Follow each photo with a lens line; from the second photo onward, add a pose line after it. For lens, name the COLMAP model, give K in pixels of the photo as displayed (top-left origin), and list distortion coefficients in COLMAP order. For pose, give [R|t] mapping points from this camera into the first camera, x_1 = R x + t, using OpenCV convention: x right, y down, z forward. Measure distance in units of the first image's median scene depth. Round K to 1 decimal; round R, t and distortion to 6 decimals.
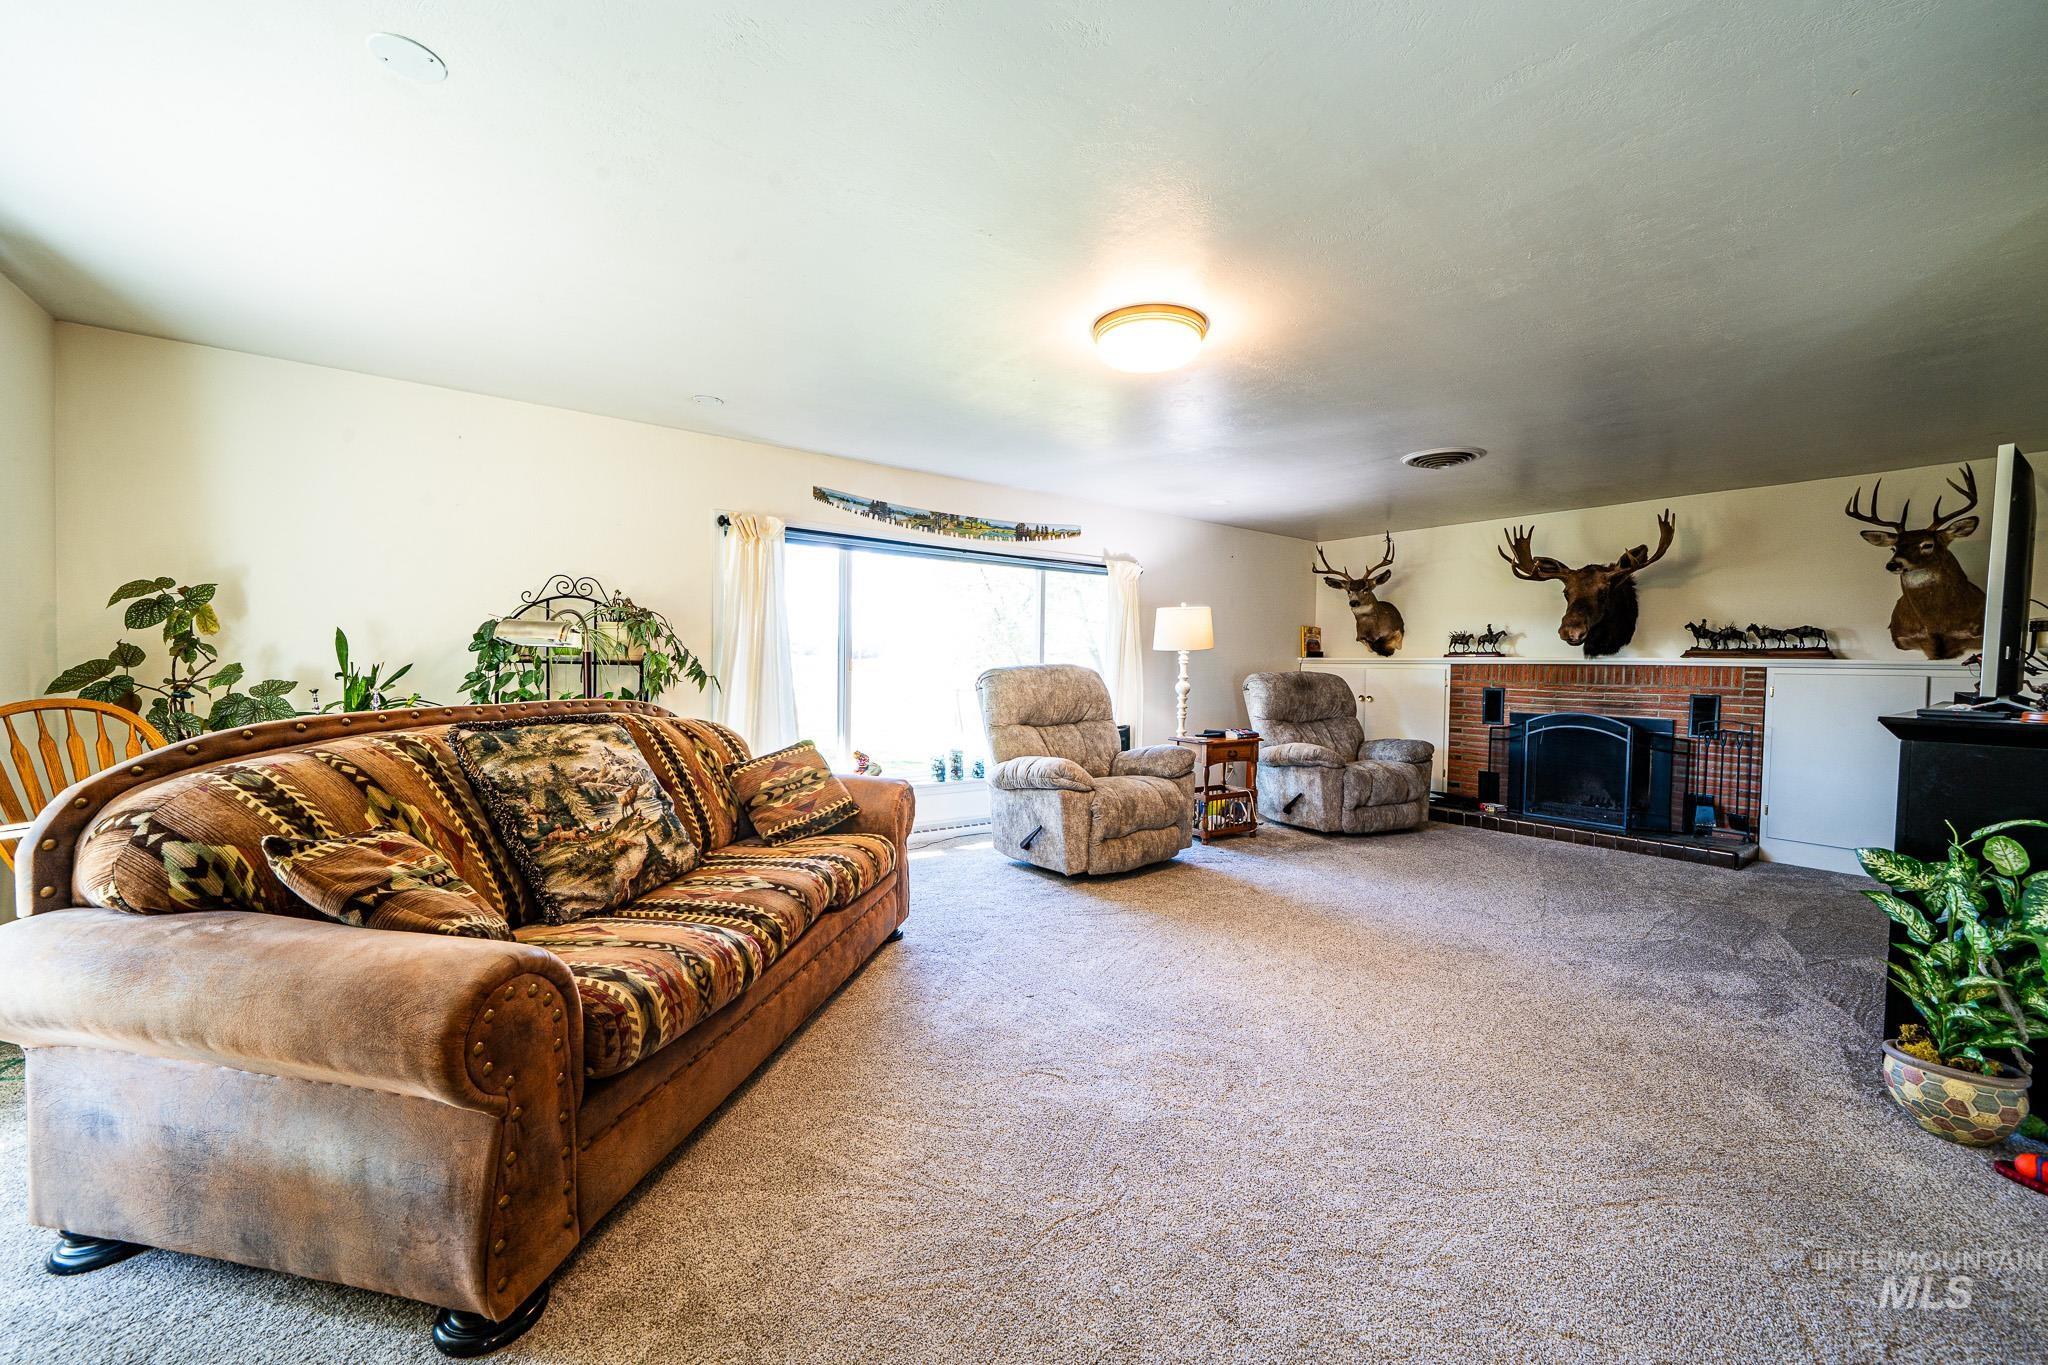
lens RADIAL K [[800.5, 0, 1023.5], [0, 800.5, 686.9], [0, 0, 1]] dist [-0.002941, -0.000153]
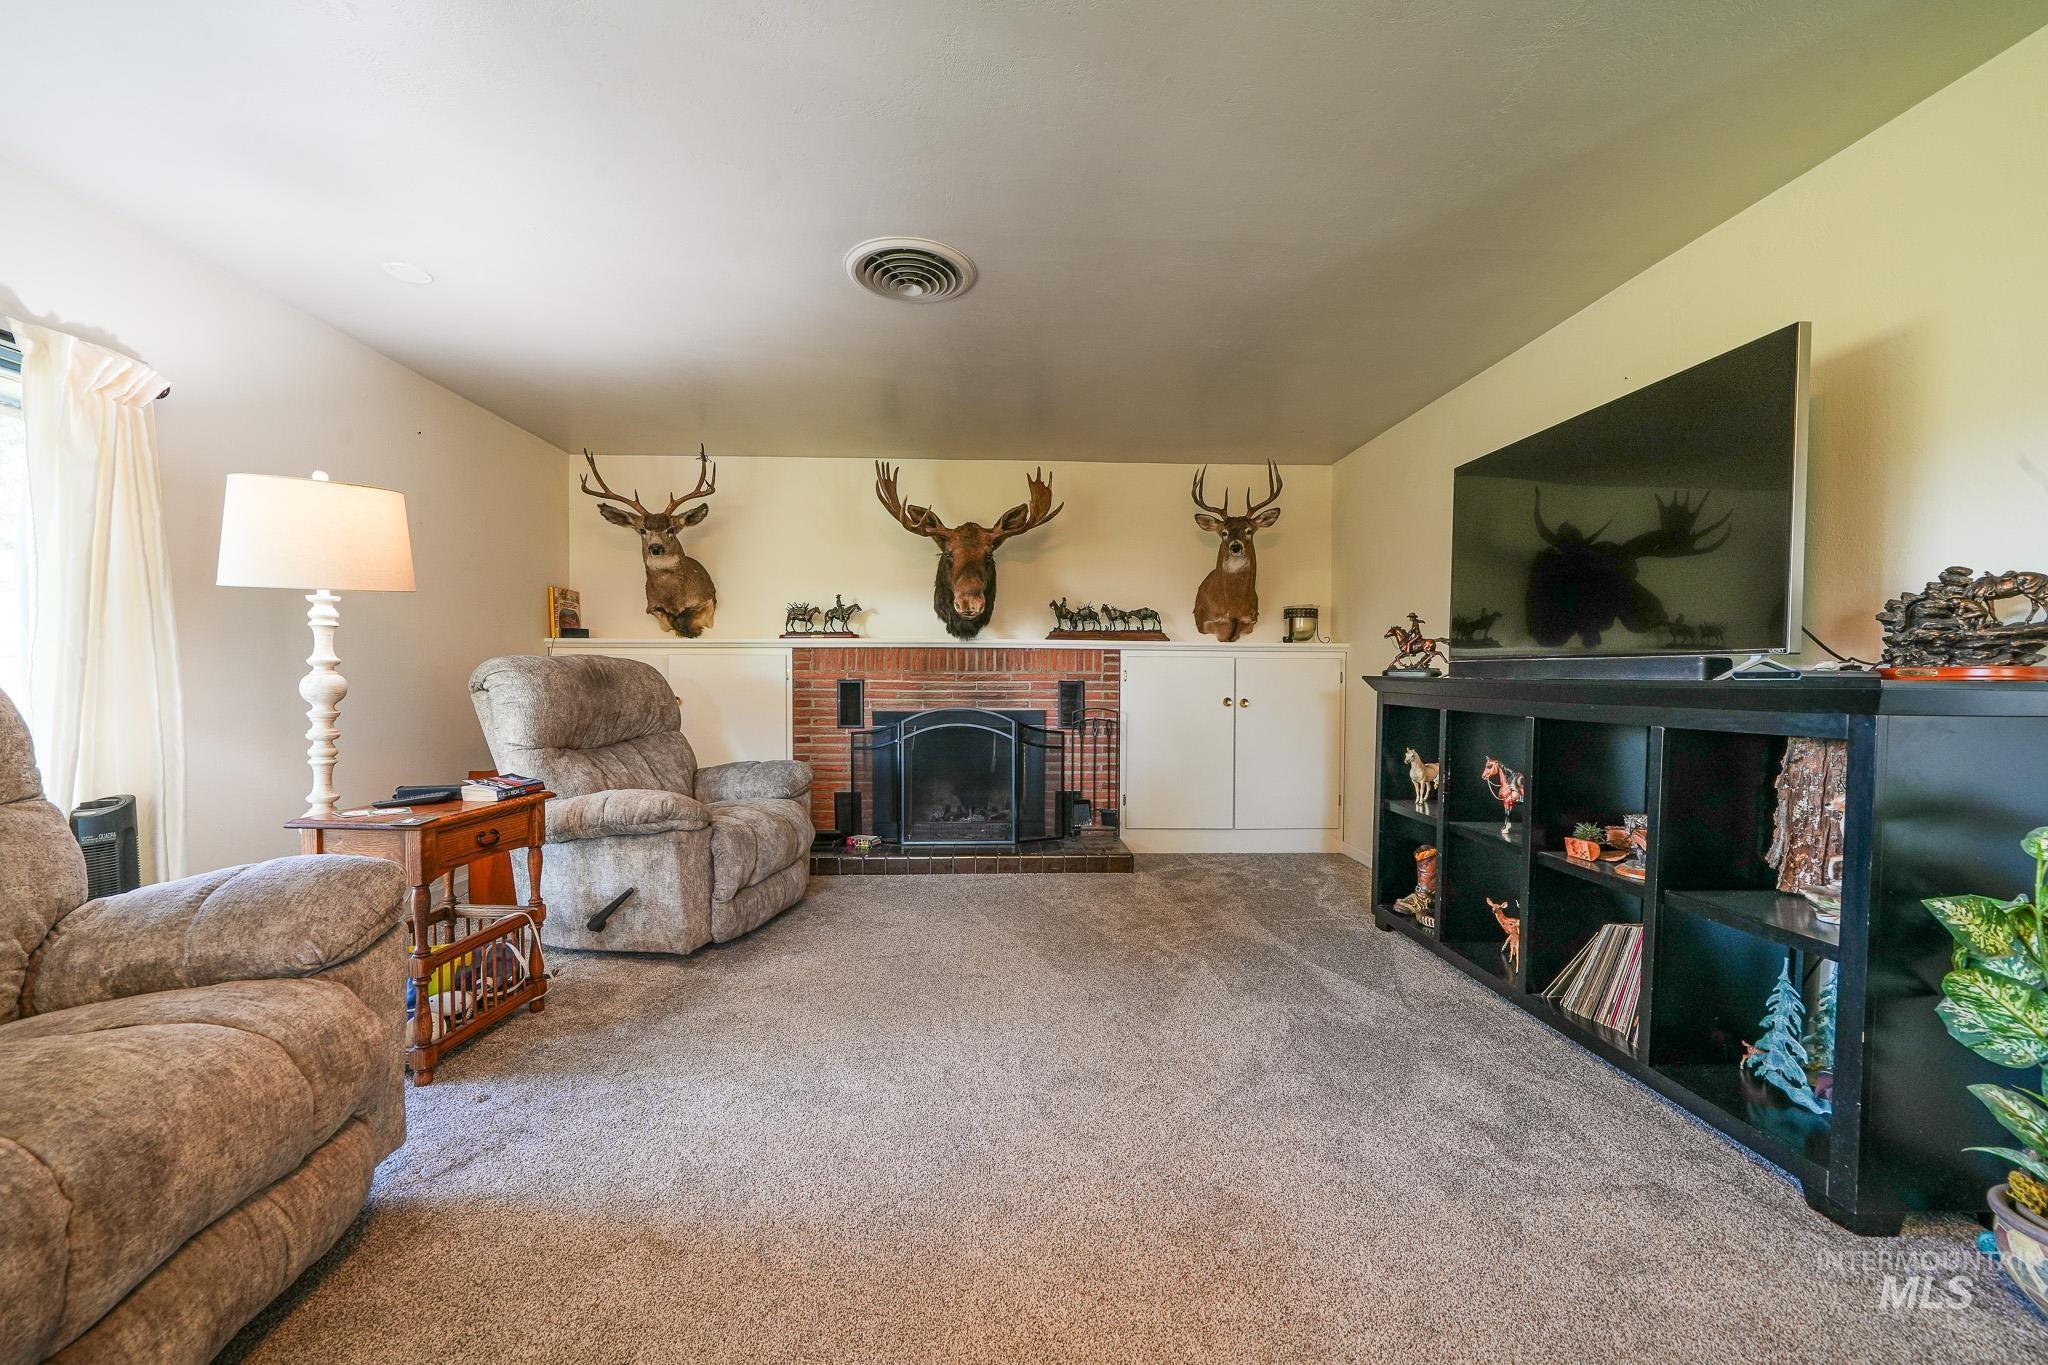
lens RADIAL K [[800.5, 0, 1023.5], [0, 800.5, 686.9], [0, 0, 1]] dist [-0.002941, -0.000153]
pose [[0.566637, -0.023101, 0.823644, 0.072267], [0.028400, 0.999561, 0.008497, 0.007407], [-0.823478, 0.018577, 0.567044, 0.507052]]
